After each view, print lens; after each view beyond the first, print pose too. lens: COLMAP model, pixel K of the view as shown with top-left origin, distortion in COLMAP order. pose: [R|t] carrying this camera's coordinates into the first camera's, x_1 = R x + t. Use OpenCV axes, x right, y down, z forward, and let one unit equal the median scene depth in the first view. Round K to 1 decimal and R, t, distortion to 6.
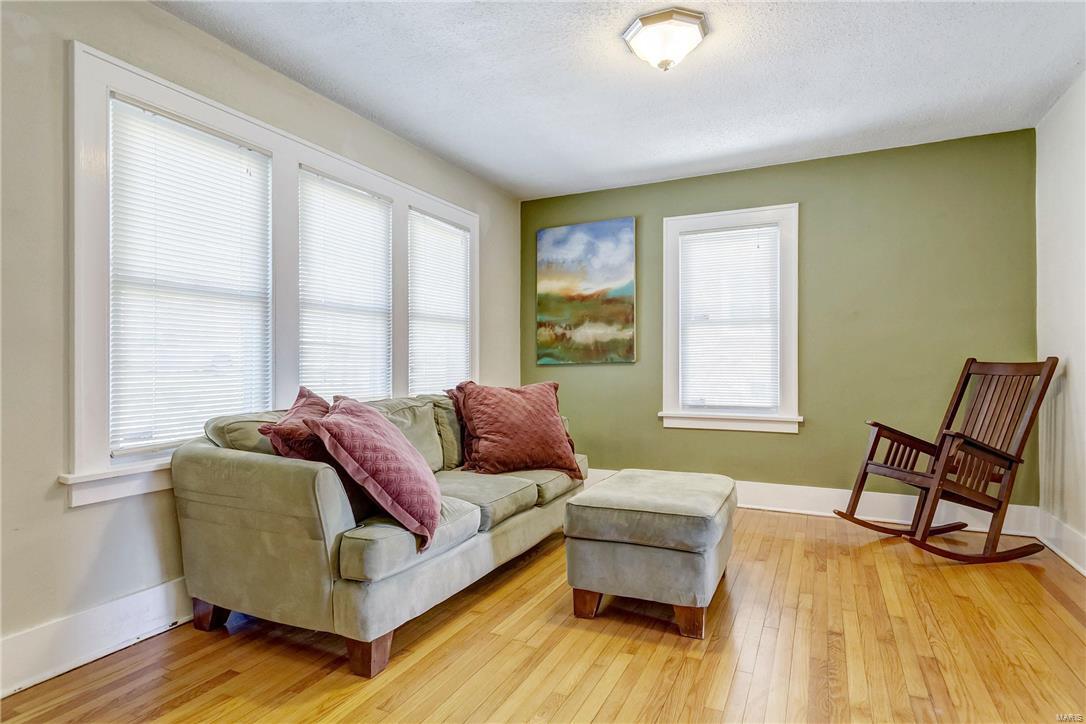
lens RADIAL K [[603.2, 0, 538.2], [0, 603.2, 356.7], [0, 0, 1]] dist [0.018240, -0.003748]
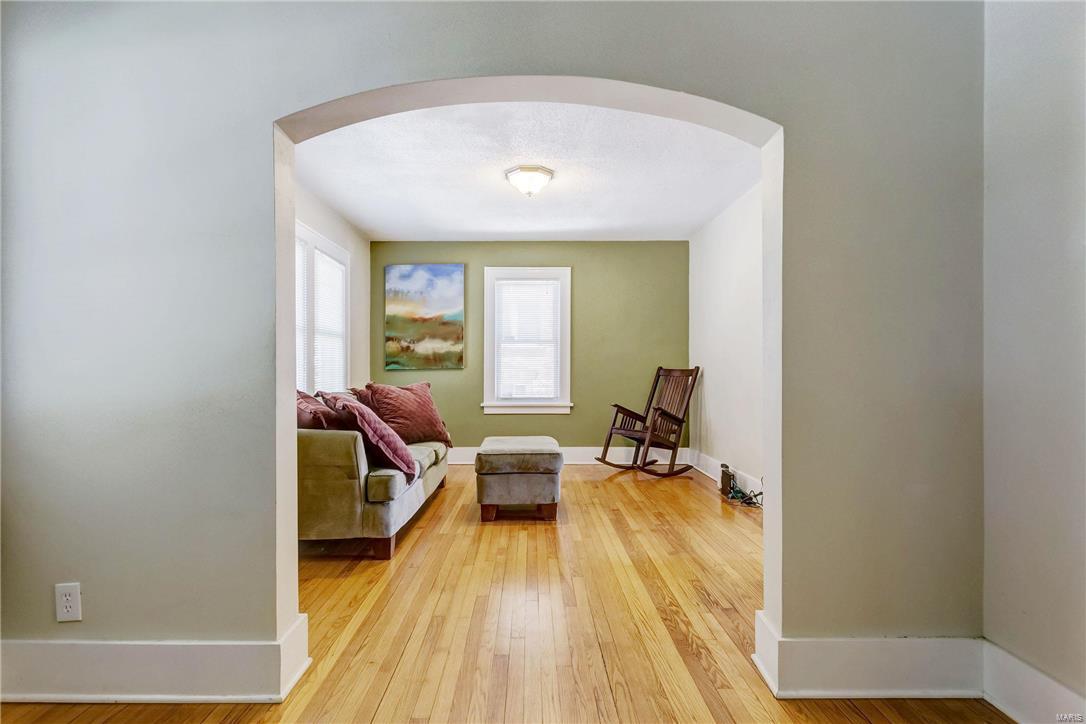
lens RADIAL K [[557.7, 0, 543.3], [0, 557.7, 365.1], [0, 0, 1]] dist [0.023118, -0.009016]
pose [[0.893144, 0.005979, 0.449732, -0.360413], [-0.007606, 0.999969, 0.001810, -0.002892], [-0.449707, -0.005038, 0.893162, -0.331142]]
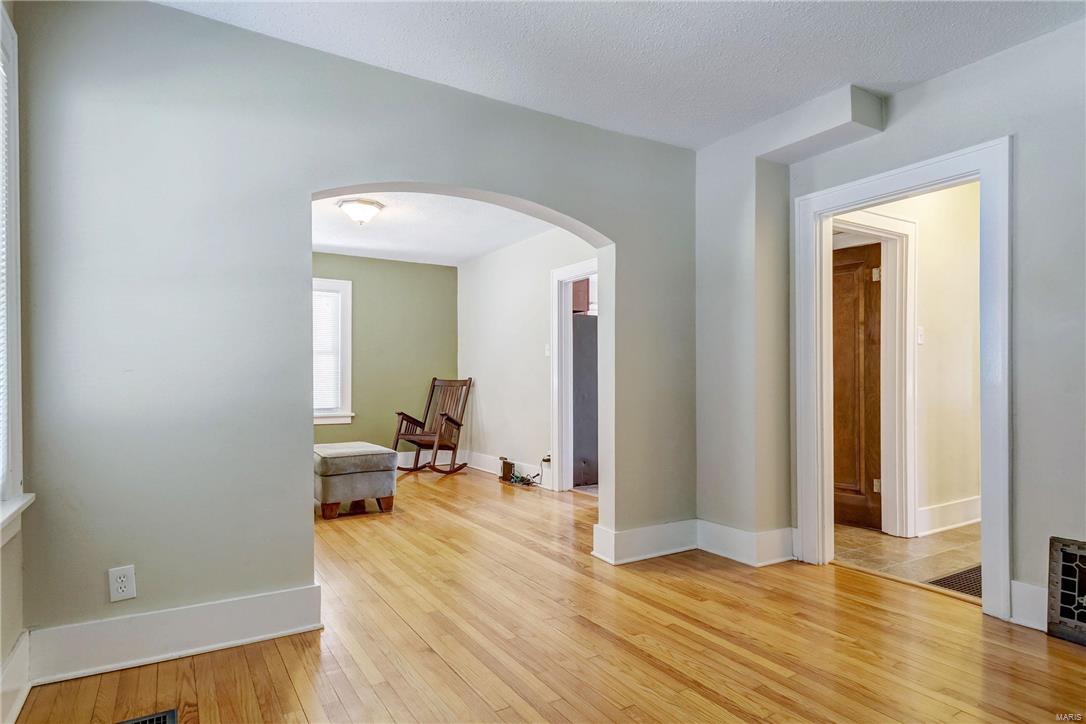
lens RADIAL K [[603.2, 0, 558.3], [0, 603.2, 379.4], [0, 0, 1]] dist [0.018240, -0.003748]
pose [[0.517192, 0.003855, 0.855861, -0.853683], [-0.012007, 0.999924, 0.002752, -0.003350], [-0.855785, -0.011699, 0.517199, -0.399859]]
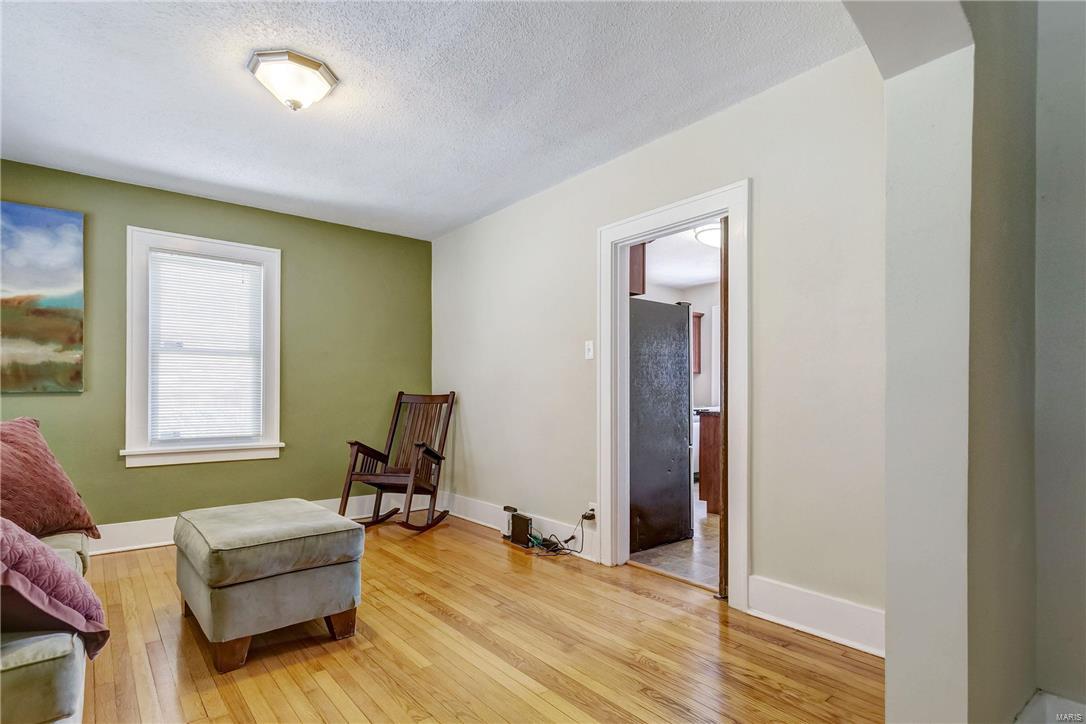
lens RADIAL K [[557.7, 0, 544.5], [0, 557.7, 393.6], [0, 0, 1]] dist [0.023118, -0.009016]
pose [[0.425181, 0.008102, 0.905072, -0.373159], [-0.015194, 0.999883, -0.001813, 0.004290], [-0.904981, -0.012980, 0.425254, 0.158482]]
